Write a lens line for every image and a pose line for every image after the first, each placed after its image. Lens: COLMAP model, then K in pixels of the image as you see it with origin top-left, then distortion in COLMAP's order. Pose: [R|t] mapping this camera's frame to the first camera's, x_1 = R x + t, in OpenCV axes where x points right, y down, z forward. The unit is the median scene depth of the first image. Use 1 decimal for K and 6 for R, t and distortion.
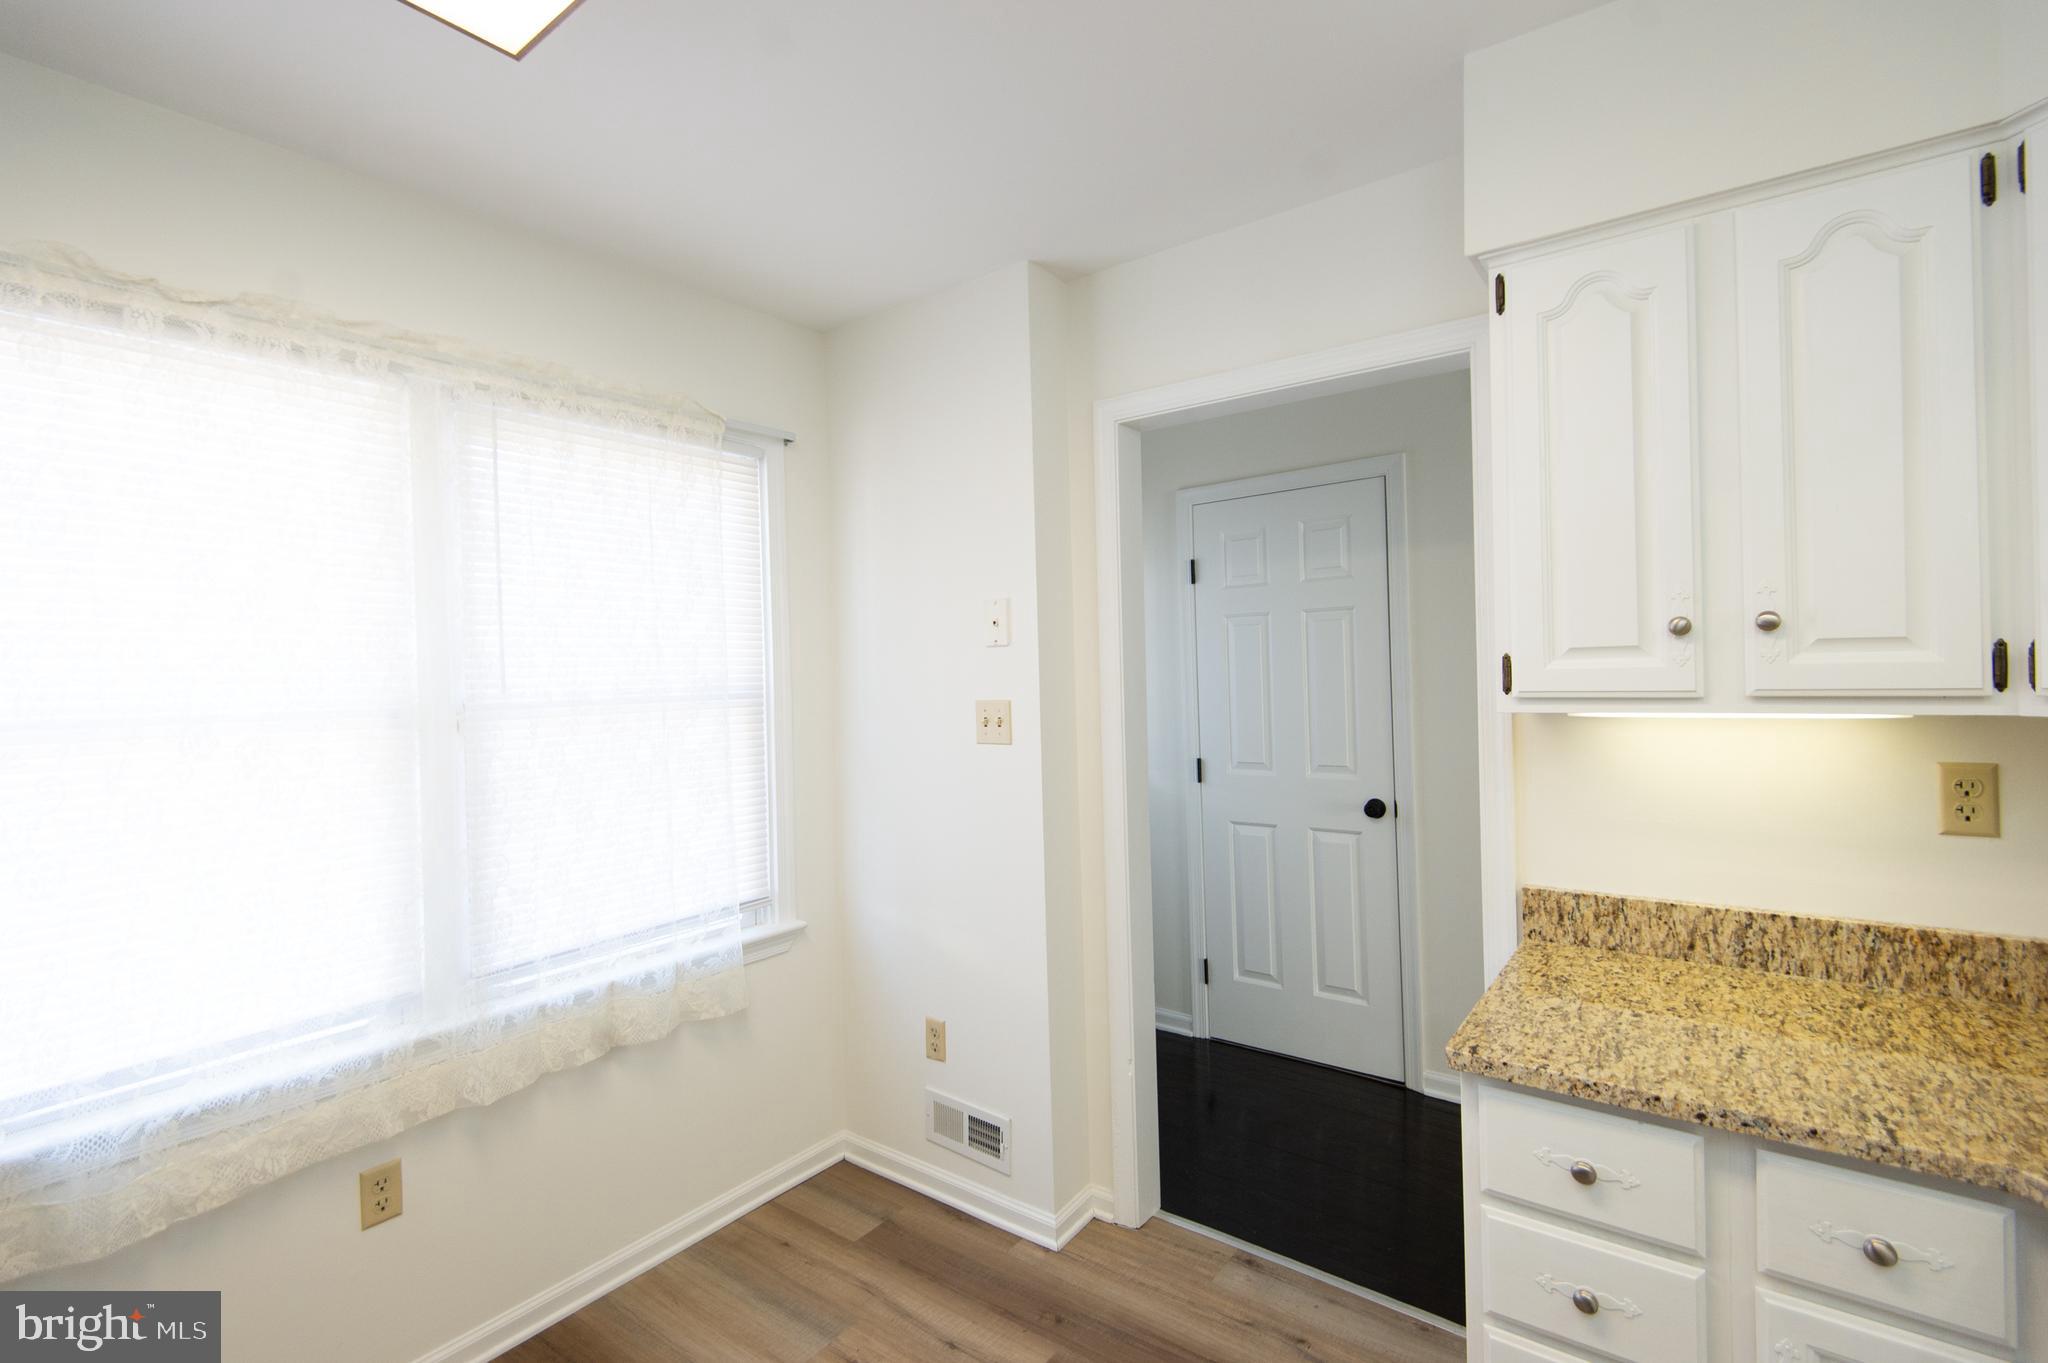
lens RADIAL K [[934.0, 0, 1017.9], [0, 934.0, 674.7], [0, 0, 1]] dist [0.001956, -0.001031]
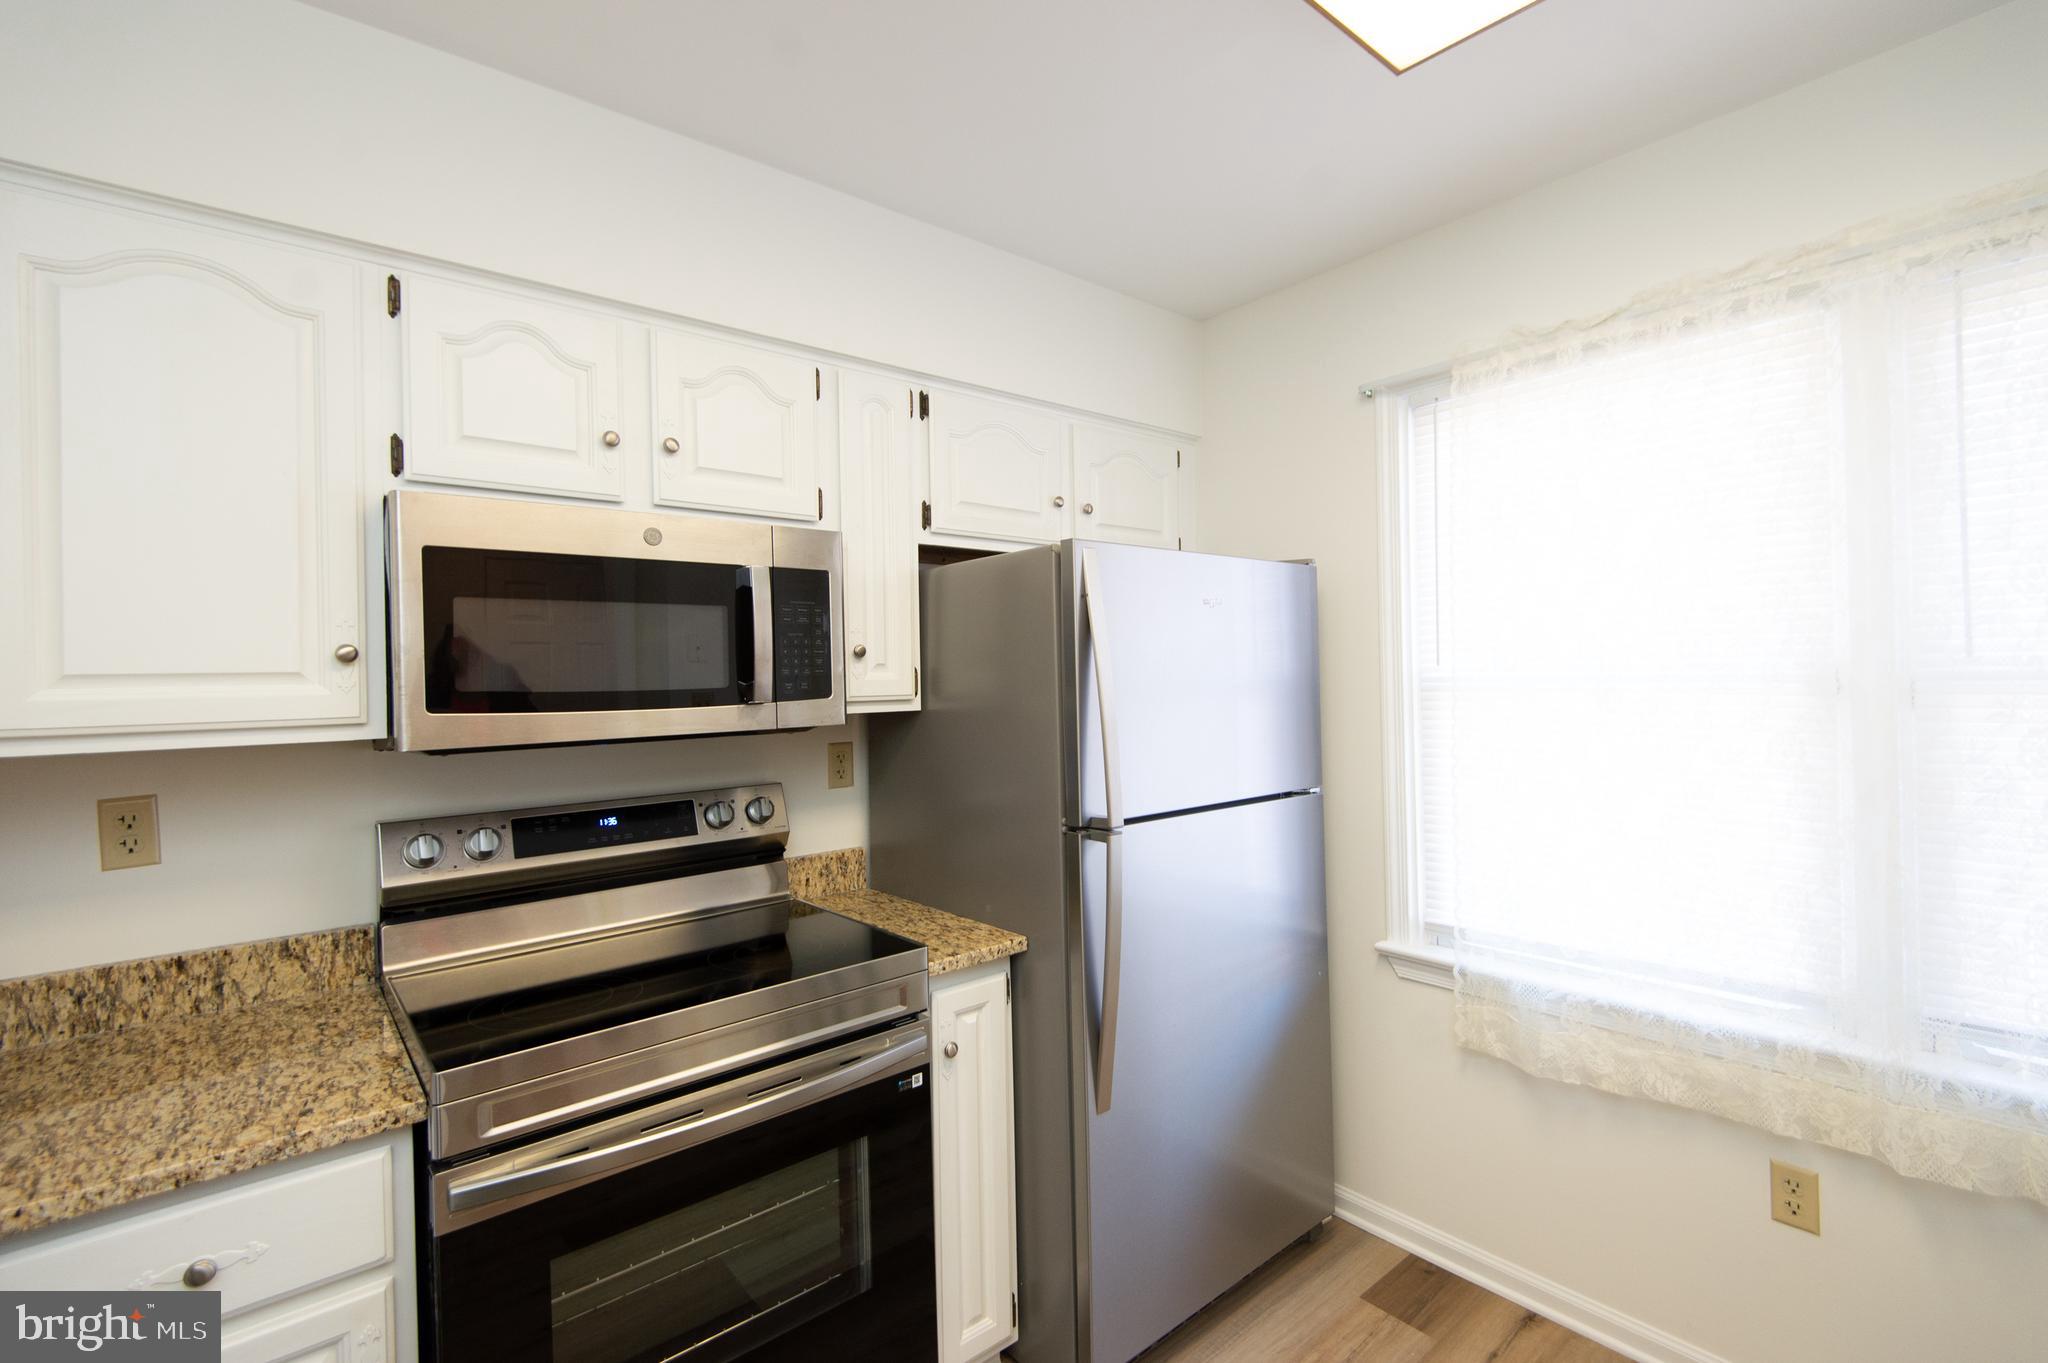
lens RADIAL K [[900.3, 0, 1029.3], [0, 900.3, 677.4], [0, 0, 1]] dist [0.001205, -0.000063]
pose [[-0.199875, 0.037903, -0.979088, 0.347564], [0.024730, 0.999128, 0.033630, -0.009217], [0.979509, -0.017491, -0.200638, 0.466971]]
